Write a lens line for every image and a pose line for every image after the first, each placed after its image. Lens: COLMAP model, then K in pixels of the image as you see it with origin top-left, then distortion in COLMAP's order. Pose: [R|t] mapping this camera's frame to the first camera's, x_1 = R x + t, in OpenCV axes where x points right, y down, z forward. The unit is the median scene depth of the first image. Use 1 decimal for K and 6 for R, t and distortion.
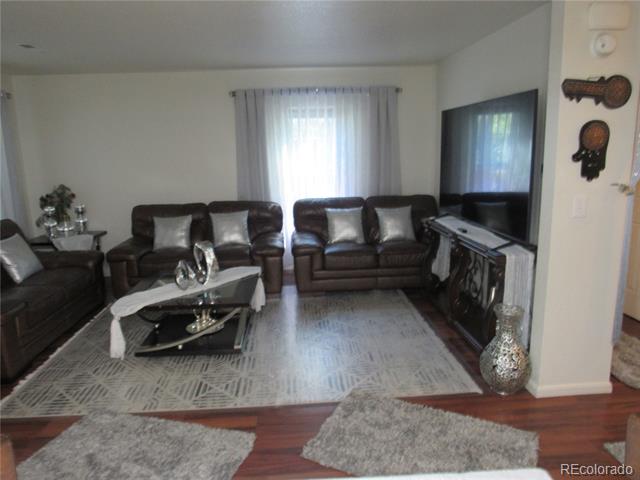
lens RADIAL K [[462.9, 0, 312.4], [0, 462.9, 238.3], [0, 0, 1]] dist [-0.009152, -0.003457]
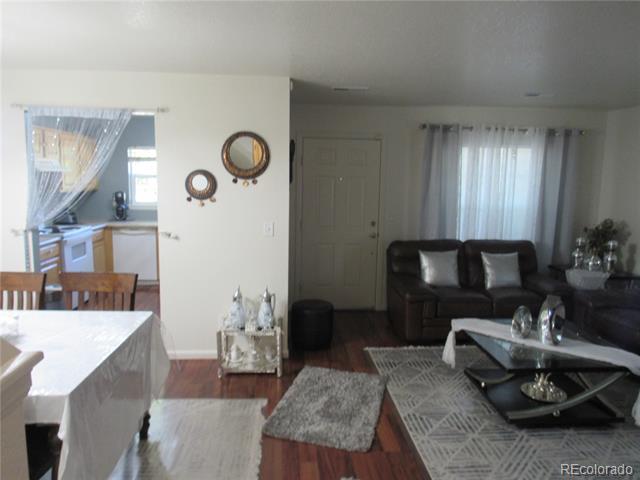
lens RADIAL K [[462.9, 0, 312.4], [0, 462.9, 238.3], [0, 0, 1]] dist [-0.009152, -0.003457]
pose [[0.002788, 0.155778, -0.987788, 0.683912], [-0.209297, 0.966005, 0.151752, -0.152164], [0.977848, 0.206318, 0.035297, 0.573782]]
